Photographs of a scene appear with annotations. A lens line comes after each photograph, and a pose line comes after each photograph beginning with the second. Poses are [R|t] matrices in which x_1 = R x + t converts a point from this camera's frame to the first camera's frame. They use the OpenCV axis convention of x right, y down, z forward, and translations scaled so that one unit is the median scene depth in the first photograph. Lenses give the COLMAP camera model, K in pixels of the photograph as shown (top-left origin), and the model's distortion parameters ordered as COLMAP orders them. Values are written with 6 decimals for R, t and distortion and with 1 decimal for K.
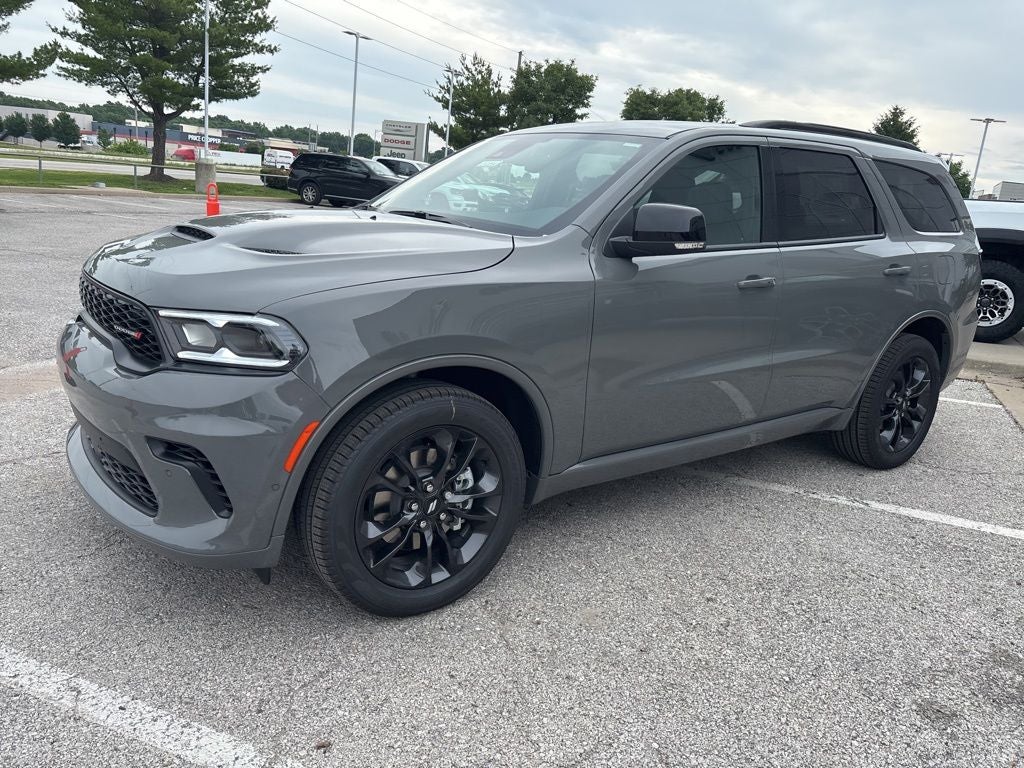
lens RADIAL K [[786.3, 0, 506.4], [0, 786.3, 381.5], [0, 0, 1]] dist [0.046216, -0.052175]
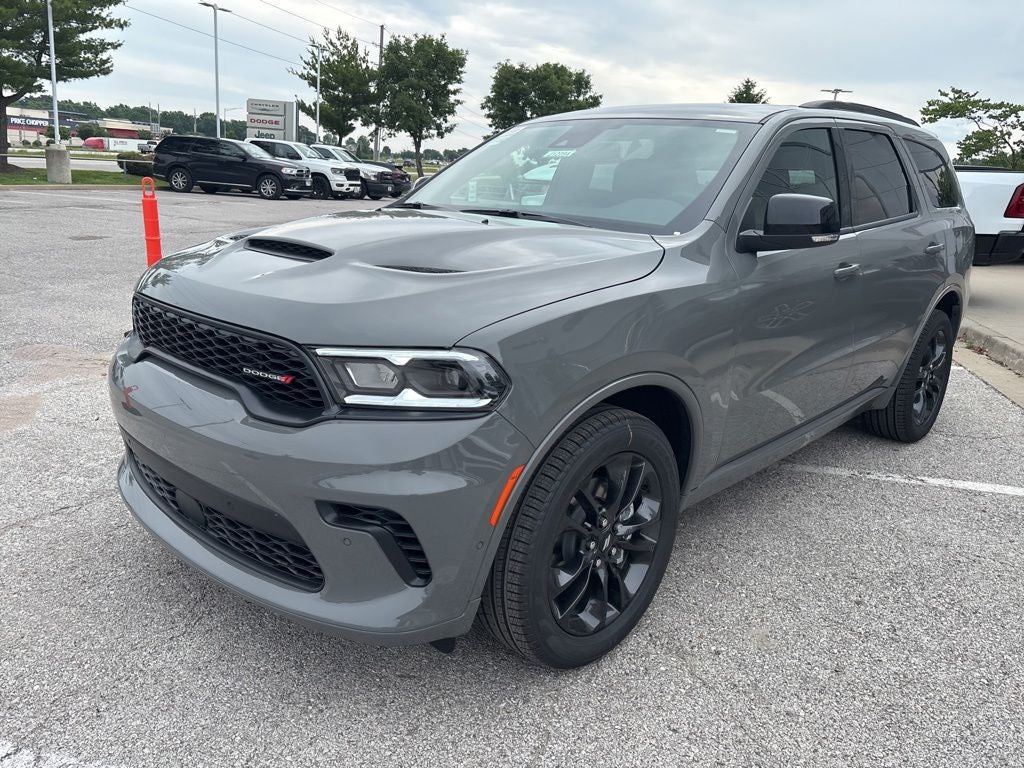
lens RADIAL K [[786.3, 0, 506.4], [0, 786.3, 381.5], [0, 0, 1]] dist [0.046216, -0.052175]
pose [[0.984549, -0.071934, 0.159652, -0.038429], [0.067469, 0.997168, 0.033221, -0.007121], [-0.161590, -0.021936, 0.986614, 0.014765]]
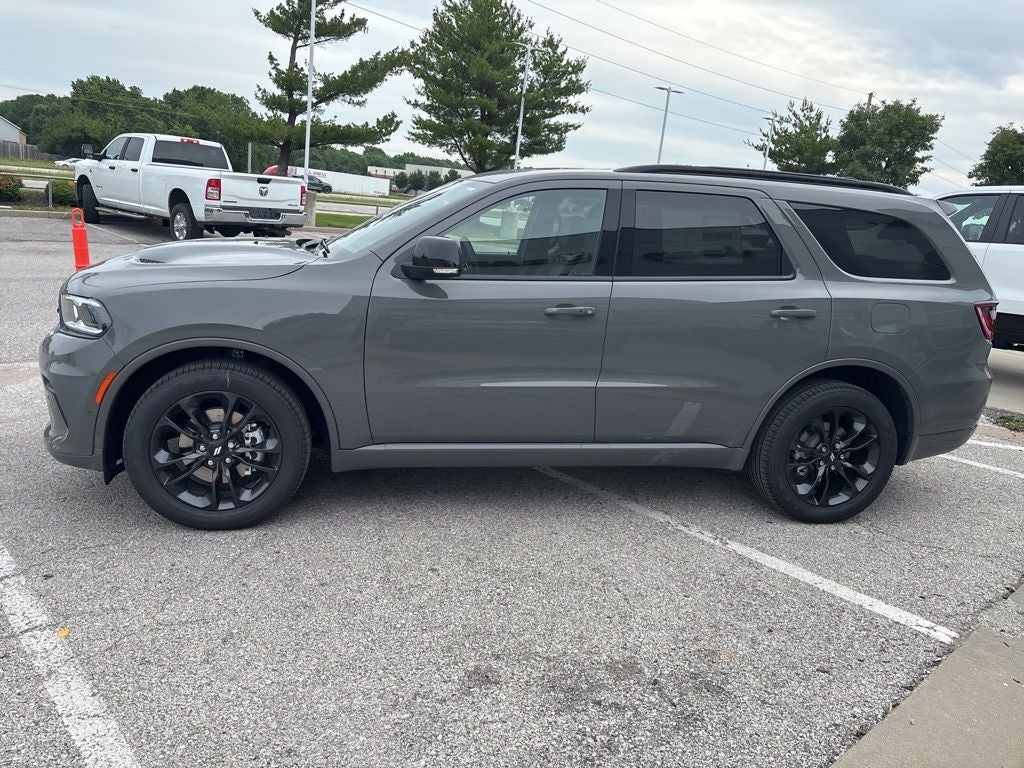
lens RADIAL K [[786.3, 0, 506.4], [0, 786.3, 381.5], [0, 0, 1]] dist [0.046216, -0.052175]
pose [[0.904672, 0.092497, -0.415949, 0.103604], [-0.116393, 0.992674, -0.032405, 0.002970], [0.409904, 0.077729, 0.908811, -0.005270]]
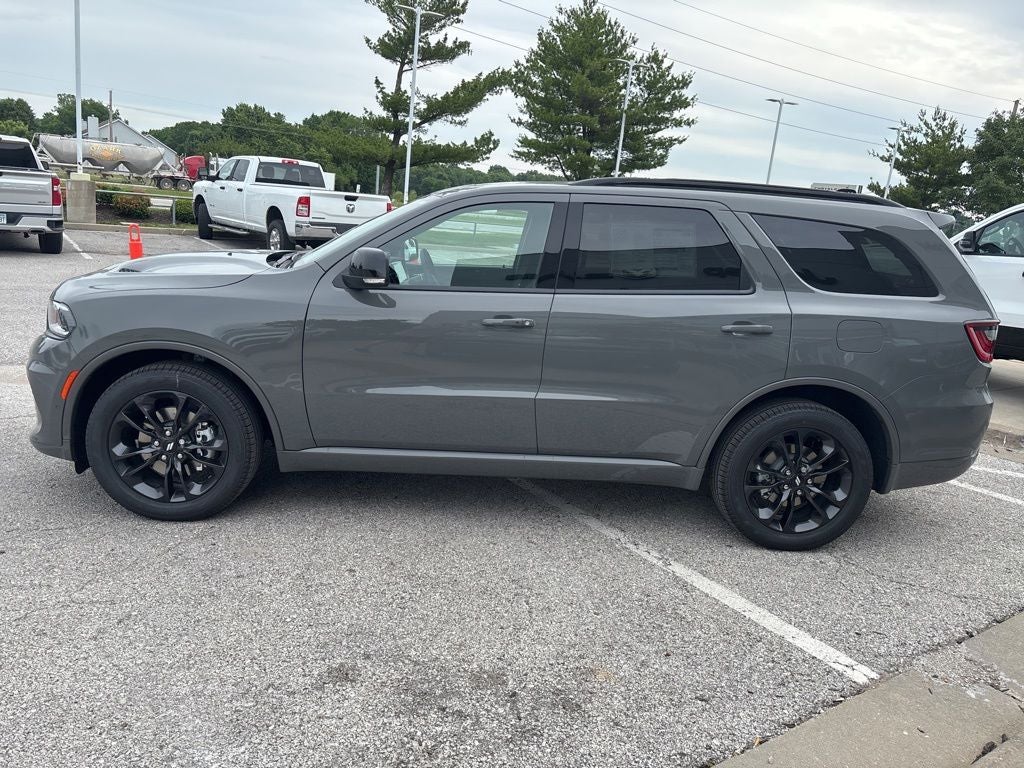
lens RADIAL K [[786.3, 0, 506.4], [0, 786.3, 381.5], [0, 0, 1]] dist [0.046216, -0.052175]
pose [[0.827691, 0.108516, -0.550593, 0.137654], [-0.150777, 0.988052, -0.031923, -0.000828], [0.540550, 0.109439, 0.834163, 0.011481]]
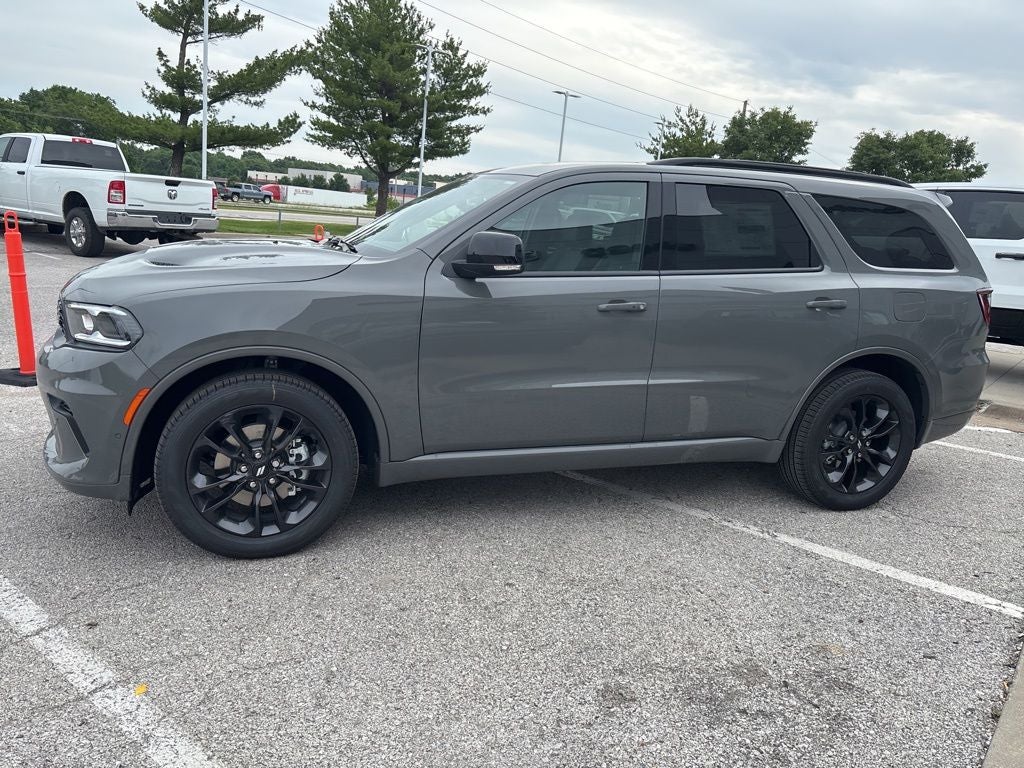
lens RADIAL K [[786.3, 0, 506.4], [0, 786.3, 381.5], [0, 0, 1]] dist [0.046216, -0.052175]
pose [[0.956460, 0.053635, -0.286894, 0.070356], [-0.071121, 0.996169, -0.050874, 0.006241], [0.283066, 0.069063, 0.956610, -0.009593]]
